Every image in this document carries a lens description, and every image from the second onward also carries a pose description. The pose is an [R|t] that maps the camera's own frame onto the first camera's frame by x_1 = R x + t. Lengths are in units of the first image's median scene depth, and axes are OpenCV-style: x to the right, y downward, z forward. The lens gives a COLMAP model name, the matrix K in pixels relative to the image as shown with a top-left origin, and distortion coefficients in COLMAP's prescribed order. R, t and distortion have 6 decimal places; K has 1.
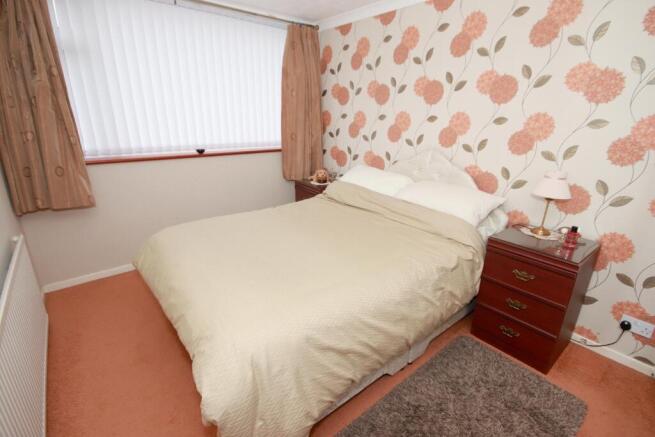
lens RADIAL K [[313.9, 0, 332.4], [0, 313.9, 219.7], [0, 0, 1]] dist [0.021509, -0.018412]
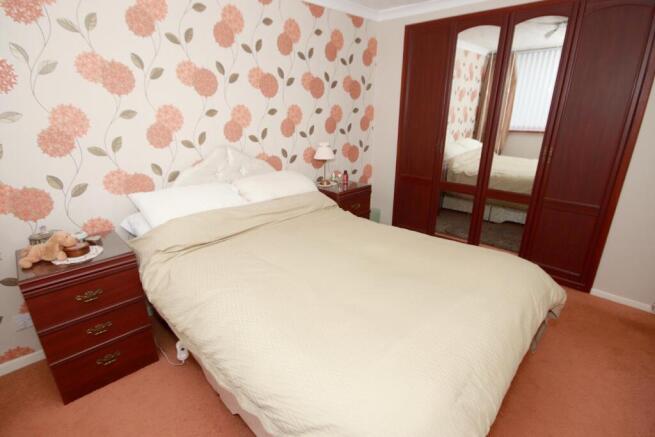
lens RADIAL K [[329.3, 0, 330.1], [0, 329.3, 225.6], [0, 0, 1]] dist [-0.001867, -0.000607]
pose [[-0.123200, -0.353207, 0.927398, -0.774171], [0.322485, 0.869549, 0.374016, -0.319675], [-0.938523, 0.345150, 0.006775, 0.894073]]
